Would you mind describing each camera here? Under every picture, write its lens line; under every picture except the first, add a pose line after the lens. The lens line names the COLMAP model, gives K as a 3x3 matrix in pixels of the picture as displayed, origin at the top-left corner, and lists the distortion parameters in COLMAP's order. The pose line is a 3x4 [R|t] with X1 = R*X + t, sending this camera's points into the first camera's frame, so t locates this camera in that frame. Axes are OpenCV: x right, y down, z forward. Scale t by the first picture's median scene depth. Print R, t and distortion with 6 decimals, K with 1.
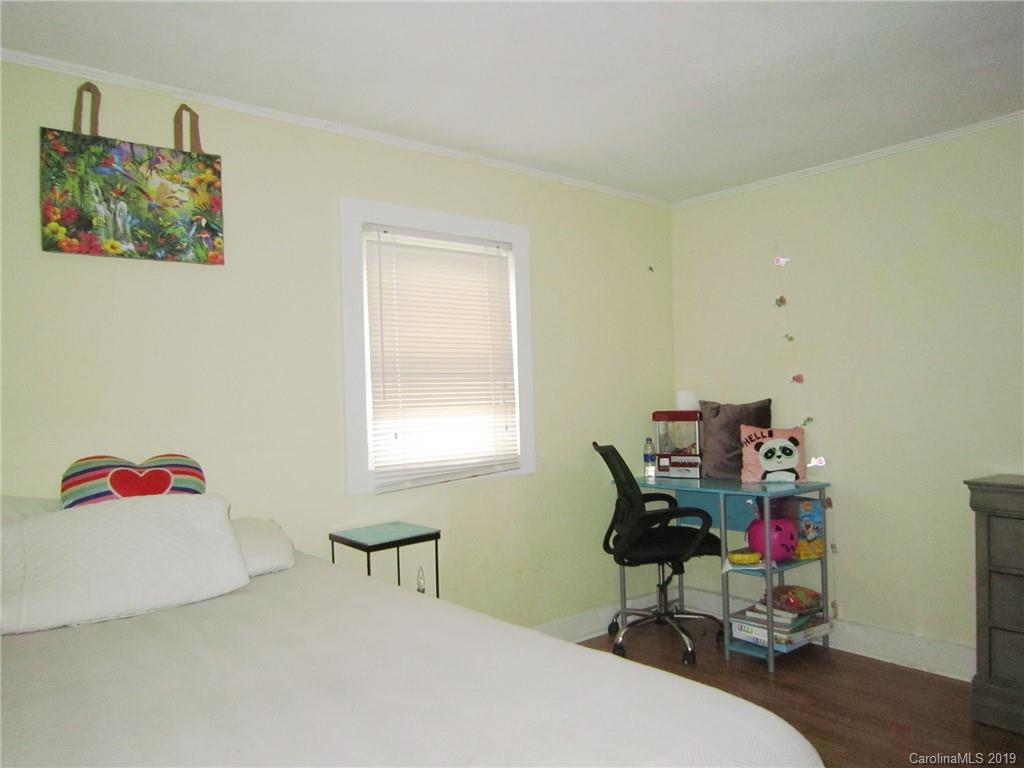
lens RADIAL K [[749.6, 0, 512.2], [0, 749.6, 380.7], [0, 0, 1]] dist [-0.027792, 0.004557]
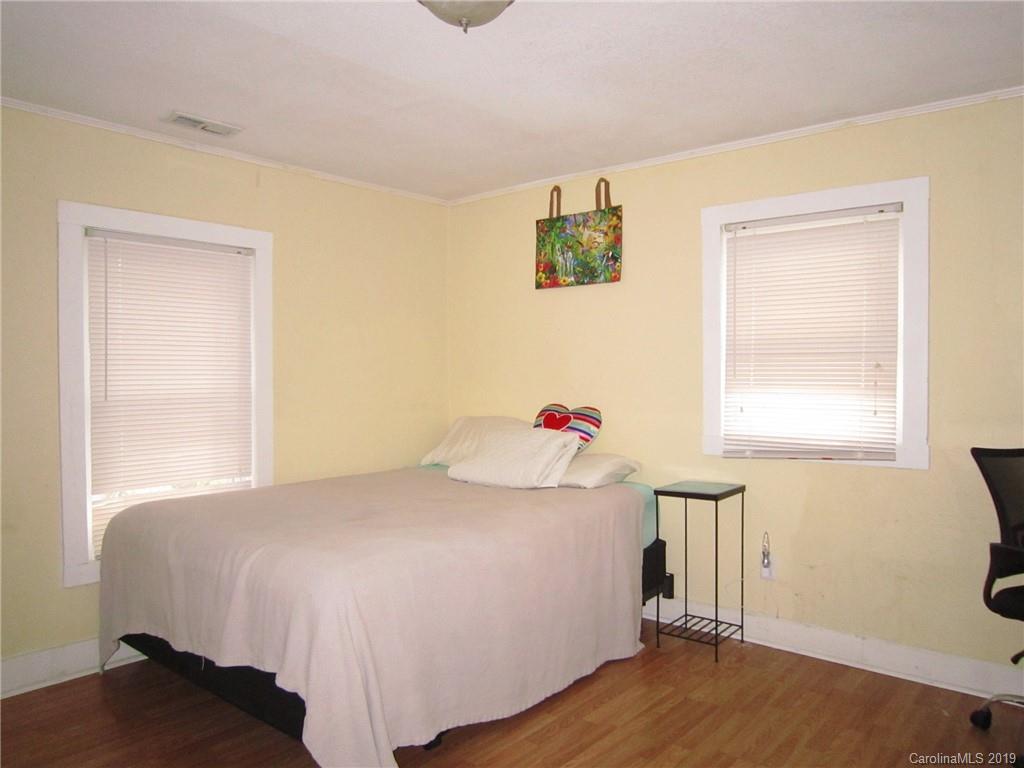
lens RADIAL K [[749.6, 0, 513.0], [0, 749.6, 384.0], [0, 0, 1]] dist [-0.027792, 0.004557]
pose [[0.187096, 0.046127, -0.981258, 1.058335], [0.015658, 0.998630, 0.049929, -0.031787], [0.982217, -0.024706, 0.186118, 0.536417]]
